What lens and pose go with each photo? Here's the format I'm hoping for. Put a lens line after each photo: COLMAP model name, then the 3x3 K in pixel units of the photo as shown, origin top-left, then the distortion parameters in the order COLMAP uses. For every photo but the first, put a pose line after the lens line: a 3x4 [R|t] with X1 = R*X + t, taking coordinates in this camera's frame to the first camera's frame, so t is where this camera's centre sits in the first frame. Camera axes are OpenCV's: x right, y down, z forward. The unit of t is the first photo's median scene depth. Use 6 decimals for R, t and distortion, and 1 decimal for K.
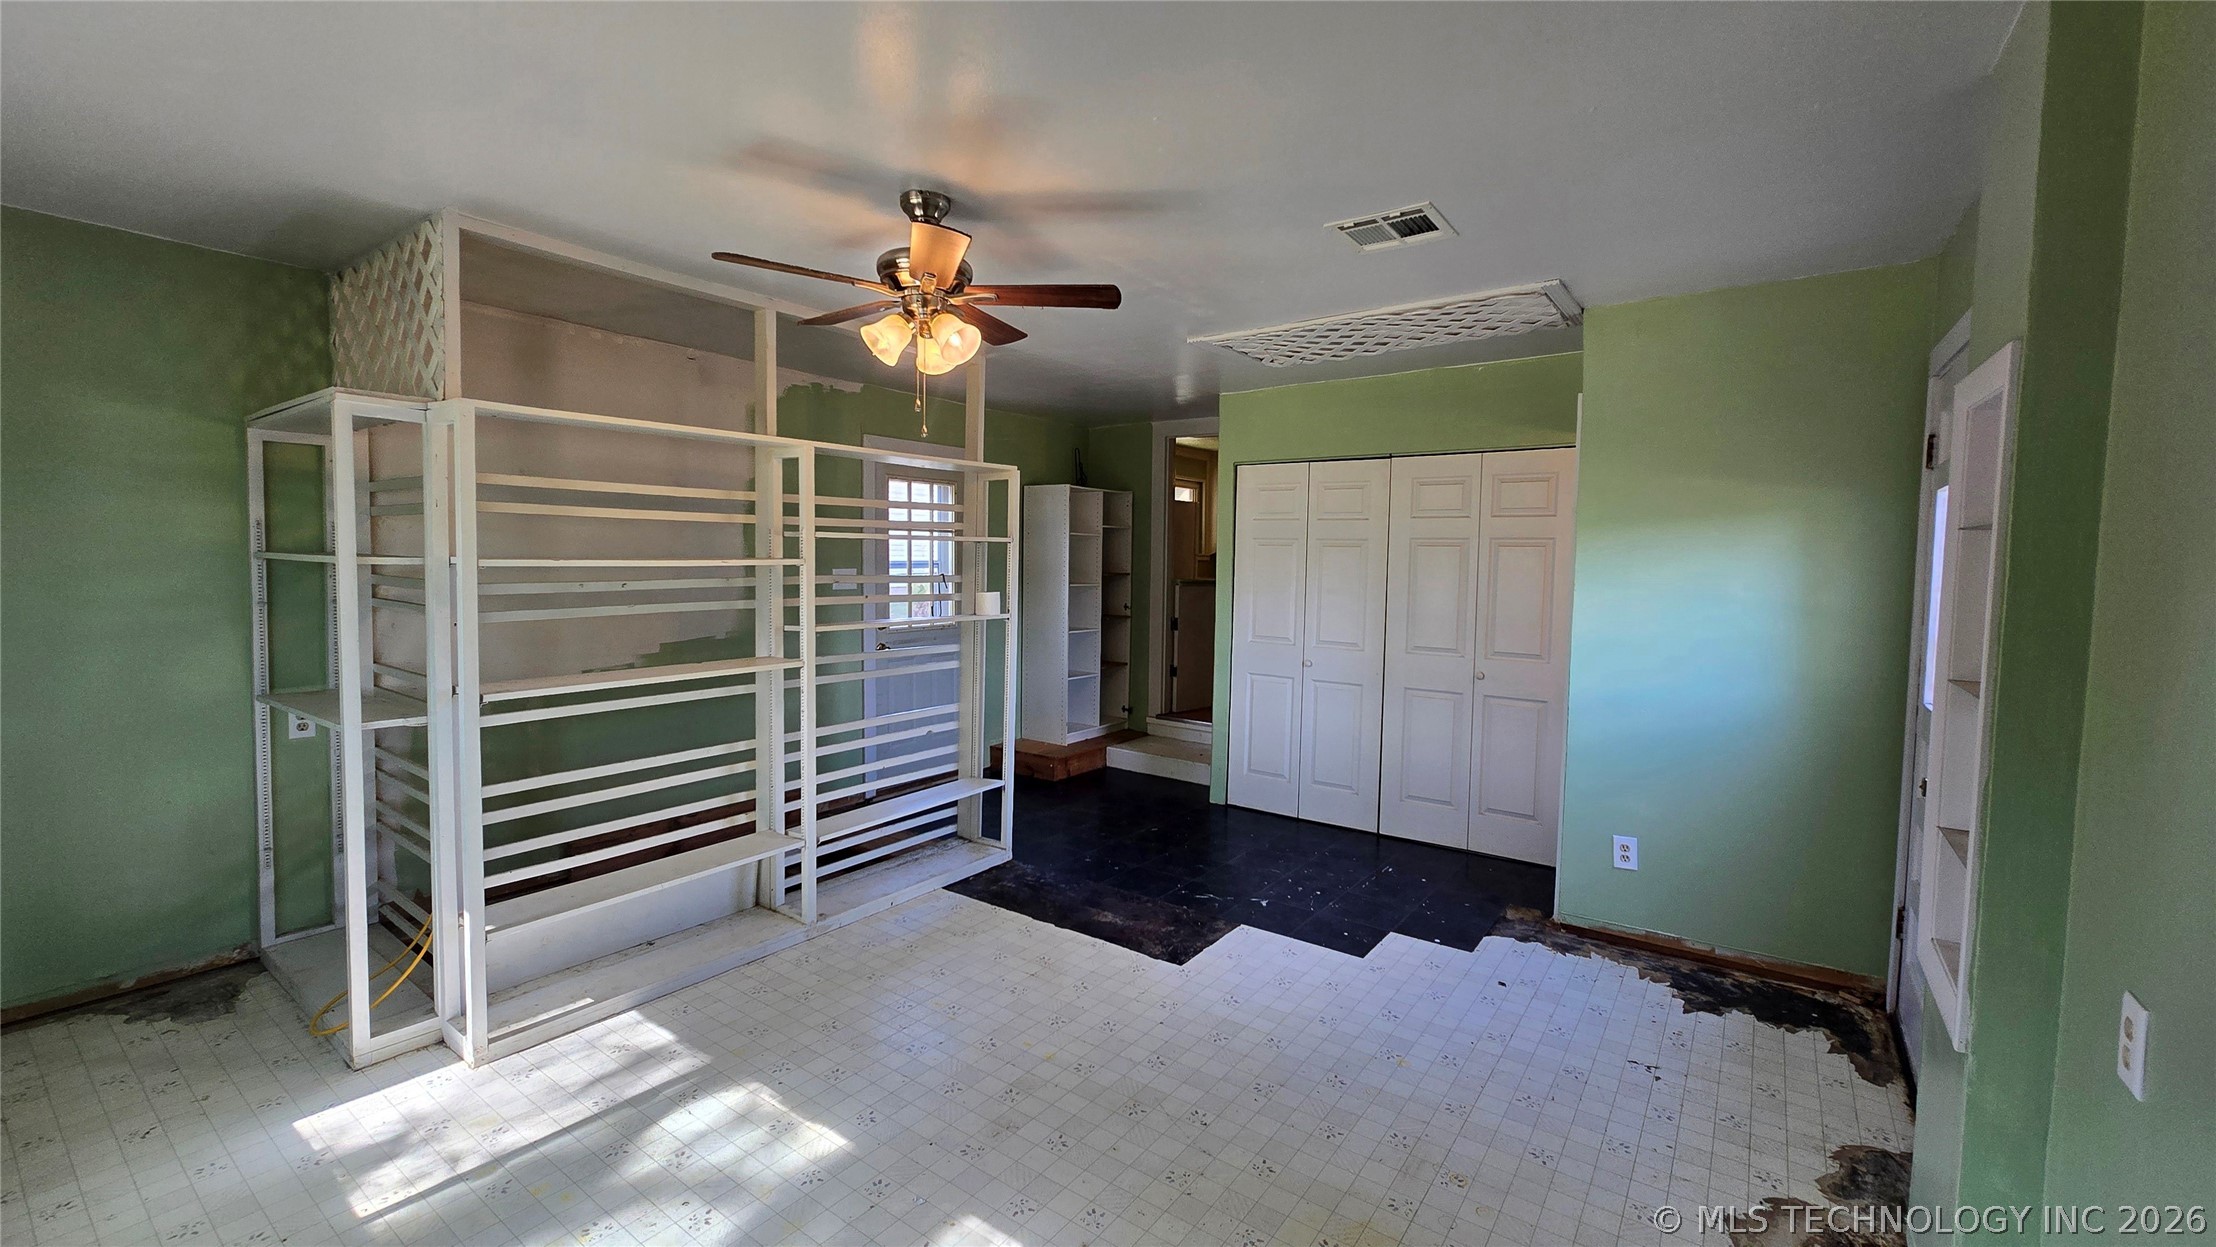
lens RADIAL K [[896.9, 0, 1108.0], [0, 896.9, 623.5], [0, 0, 1]] dist [0.001056, 0.000190]
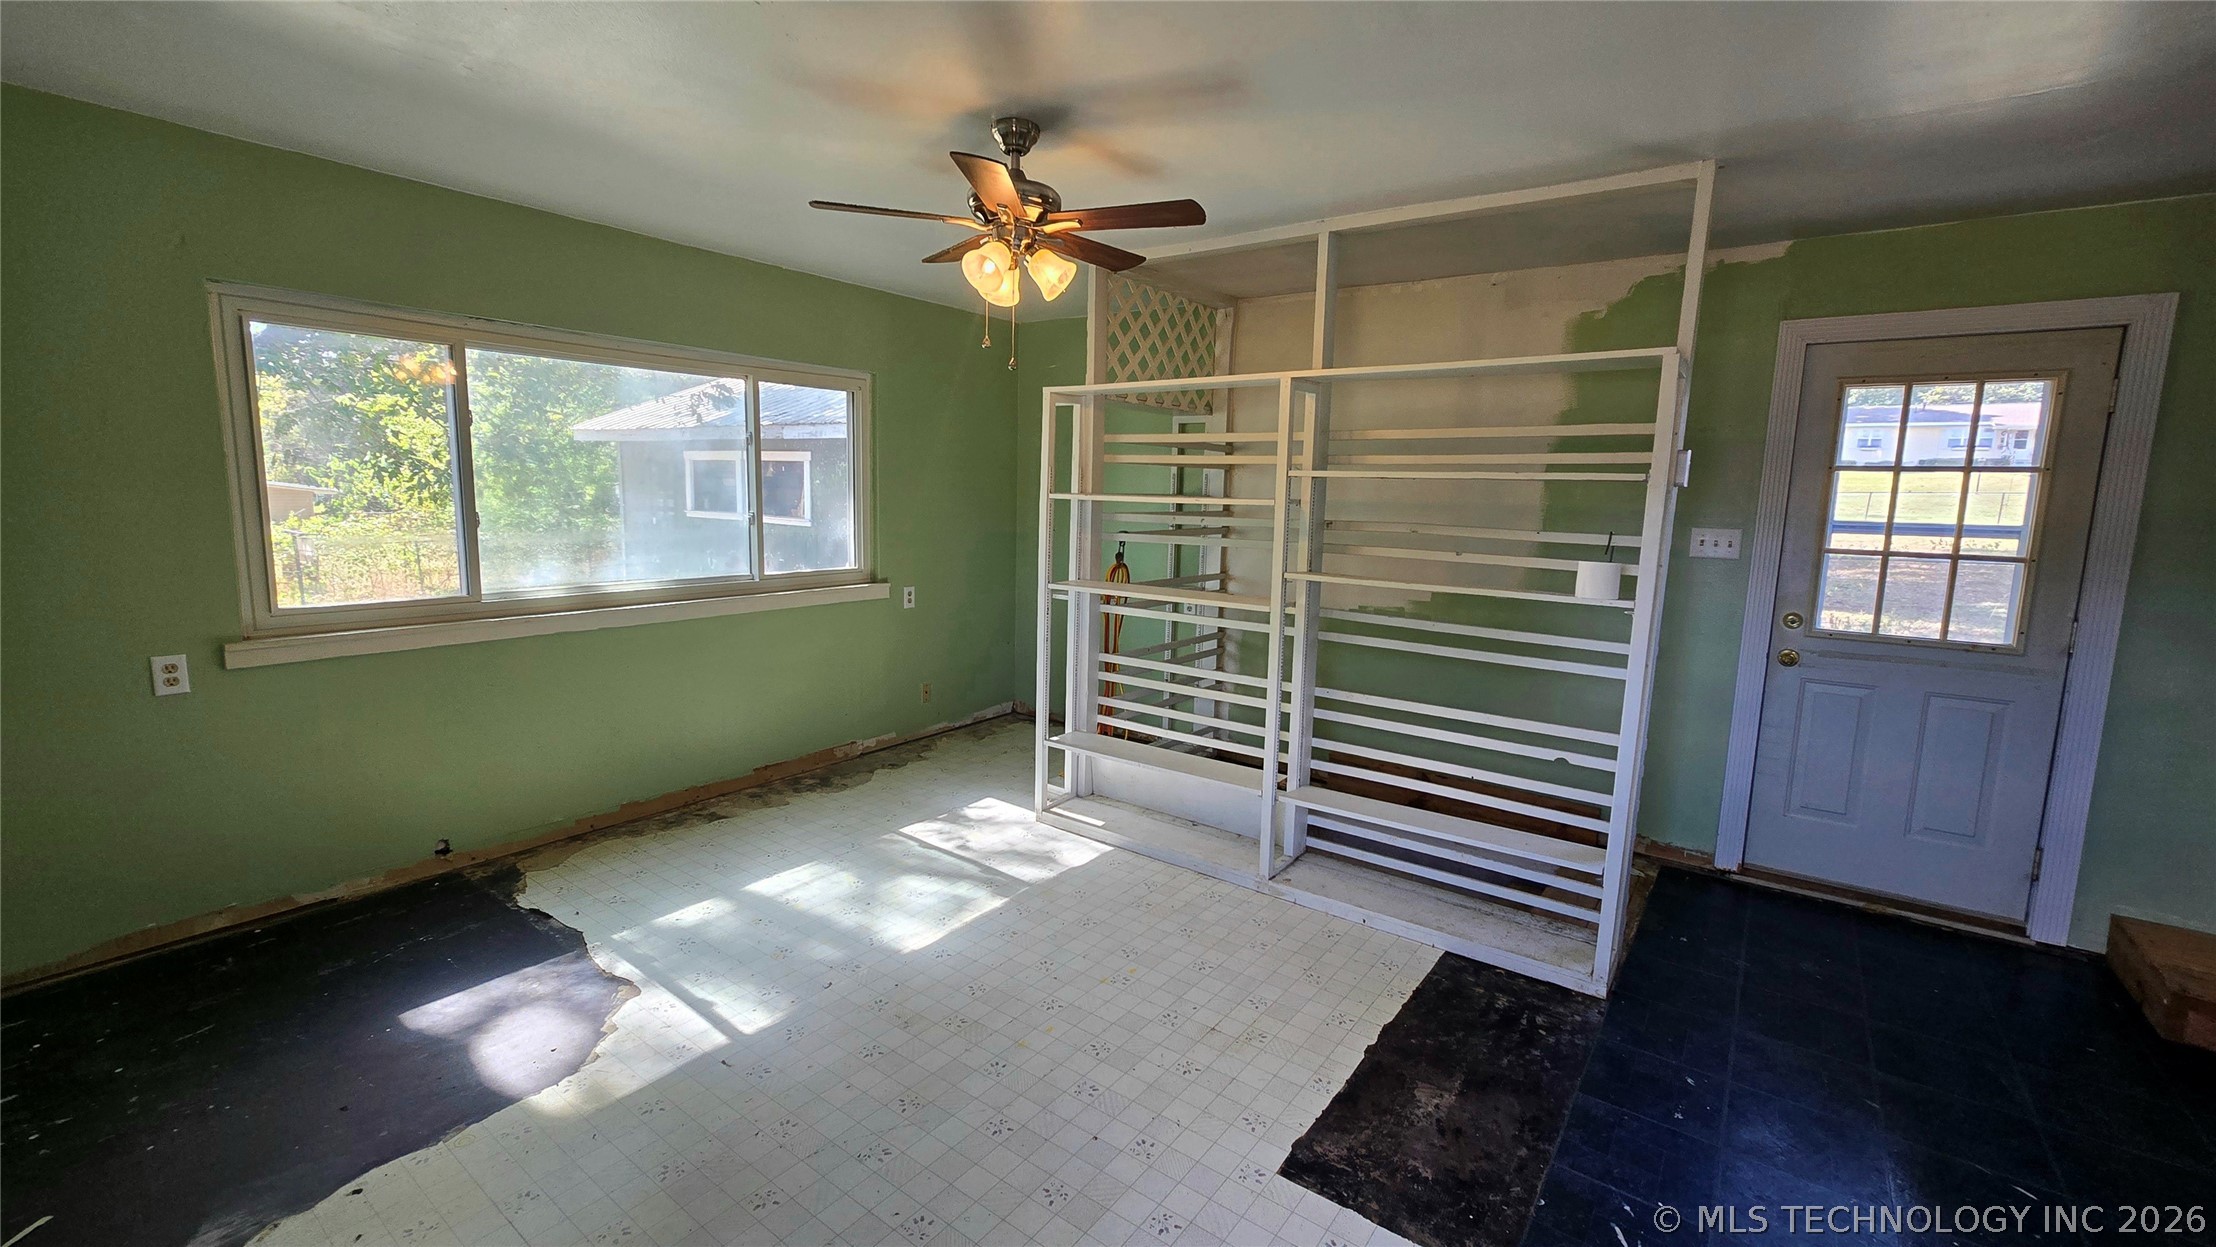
lens RADIAL K [[896.9, 0, 1108.0], [0, 896.9, 623.5], [0, 0, 1]] dist [0.001056, 0.000190]
pose [[-0.000944, 0.136726, -0.990608, 0.629737], [-0.101637, 0.985466, 0.136113, -0.055462], [0.994821, 0.100811, 0.012966, 0.838645]]
